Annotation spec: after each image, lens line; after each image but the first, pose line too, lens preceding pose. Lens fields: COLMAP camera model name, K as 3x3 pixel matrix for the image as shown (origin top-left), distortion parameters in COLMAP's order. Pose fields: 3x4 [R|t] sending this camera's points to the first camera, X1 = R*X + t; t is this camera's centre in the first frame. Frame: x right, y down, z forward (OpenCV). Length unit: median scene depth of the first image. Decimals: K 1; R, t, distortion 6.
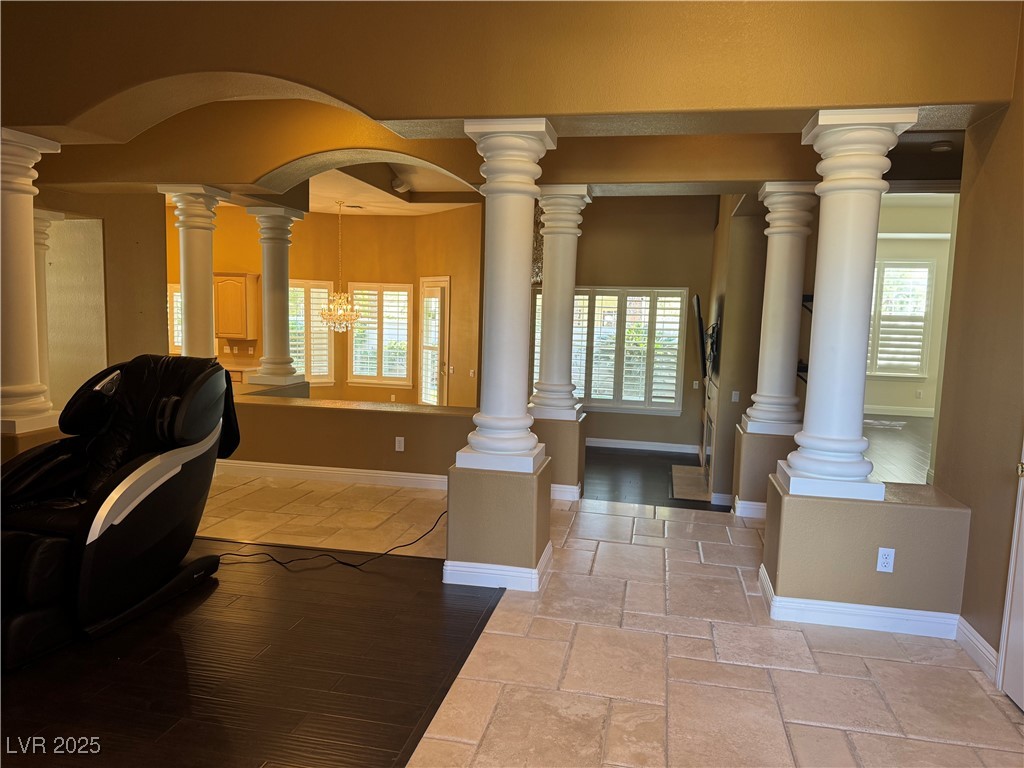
lens RADIAL K [[715.6, 0, 520.2], [0, 715.6, 391.4], [0, 0, 1]] dist [0.066766, -0.084589]
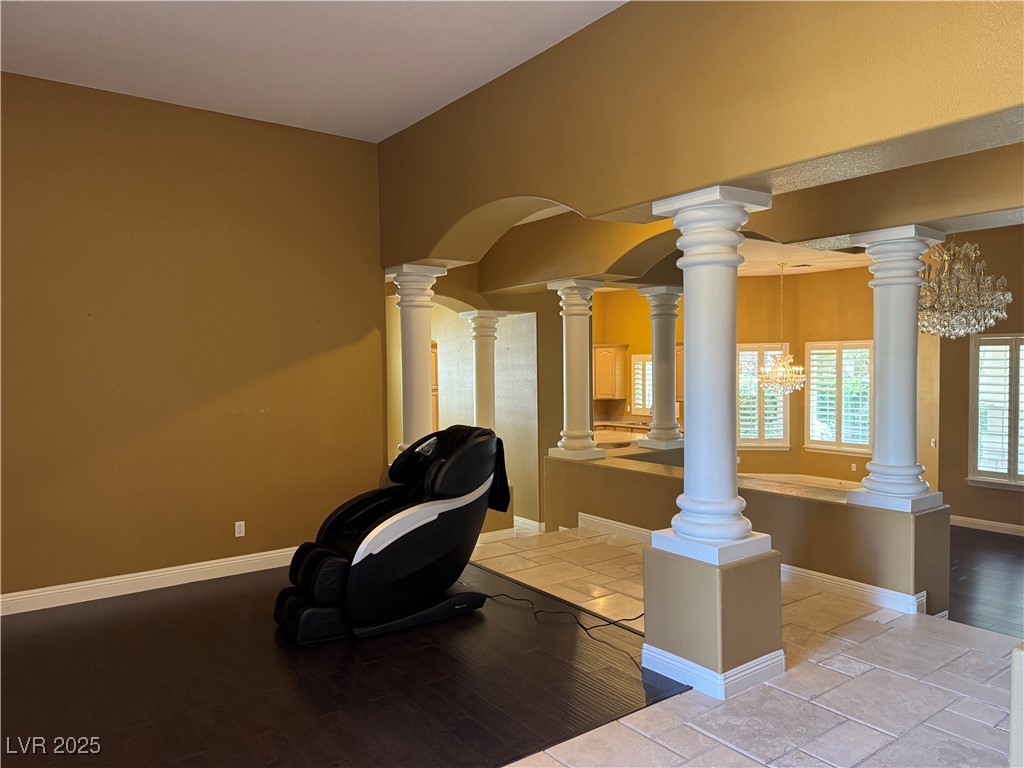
lens RADIAL K [[715.6, 0, 514.2], [0, 715.6, 387.8], [0, 0, 1]] dist [0.066766, -0.084589]
pose [[0.733454, -0.016541, -0.679538, 0.201093], [-0.040861, 0.996823, -0.068368, -0.016058], [0.678510, 0.077912, 0.730448, 0.061040]]
